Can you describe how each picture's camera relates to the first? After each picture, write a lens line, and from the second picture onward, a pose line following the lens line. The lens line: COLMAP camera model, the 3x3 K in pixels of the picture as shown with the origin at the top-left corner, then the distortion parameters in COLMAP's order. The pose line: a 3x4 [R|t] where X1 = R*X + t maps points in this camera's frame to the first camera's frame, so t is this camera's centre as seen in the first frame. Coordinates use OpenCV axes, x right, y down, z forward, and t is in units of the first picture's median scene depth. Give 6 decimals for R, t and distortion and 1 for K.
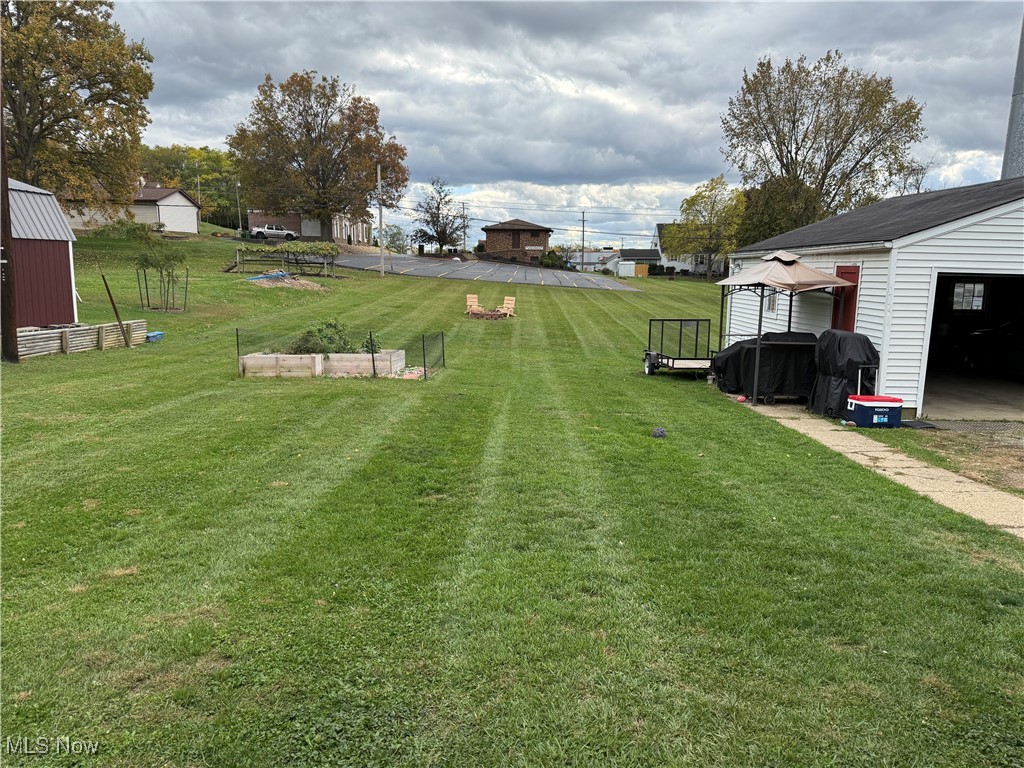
lens RADIAL K [[724.9, 0, 513.8], [0, 724.9, 386.3], [0, 0, 1]] dist [0.070562, -0.085391]
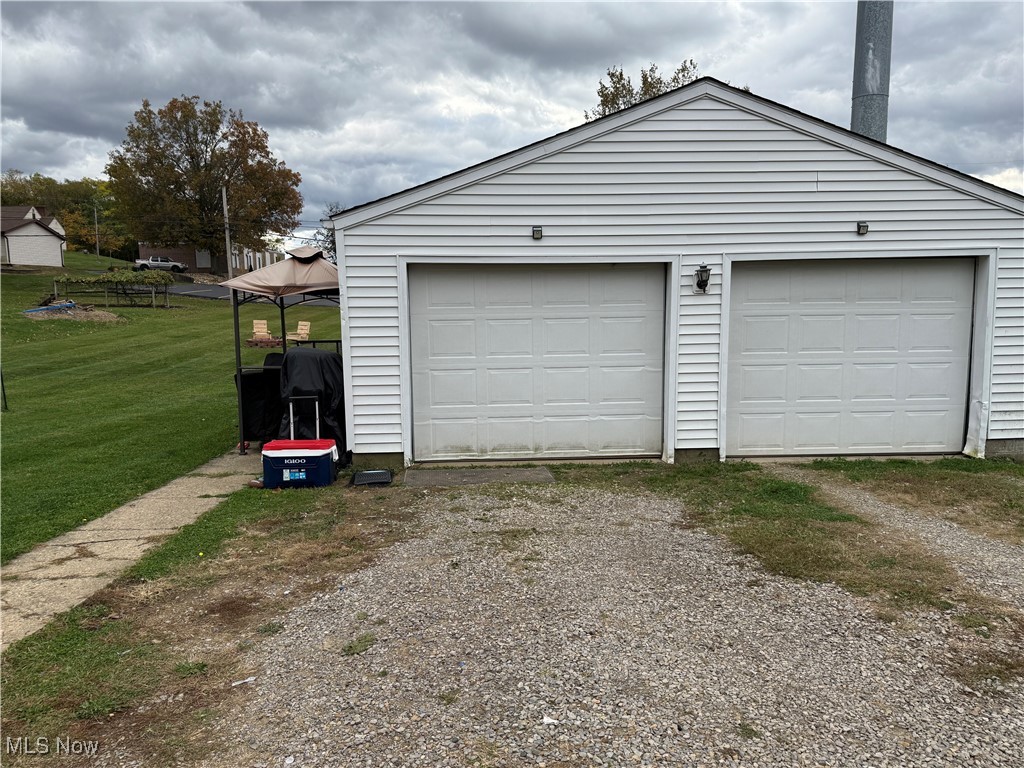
lens RADIAL K [[724.9, 0, 515.7], [0, 724.9, 382.9], [0, 0, 1]] dist [0.070562, -0.085391]
pose [[0.998417, -0.032439, 0.045957, 0.108880], [0.034416, 0.998486, -0.042905, -0.000742], [-0.044496, 0.044418, 0.998022, 0.049694]]
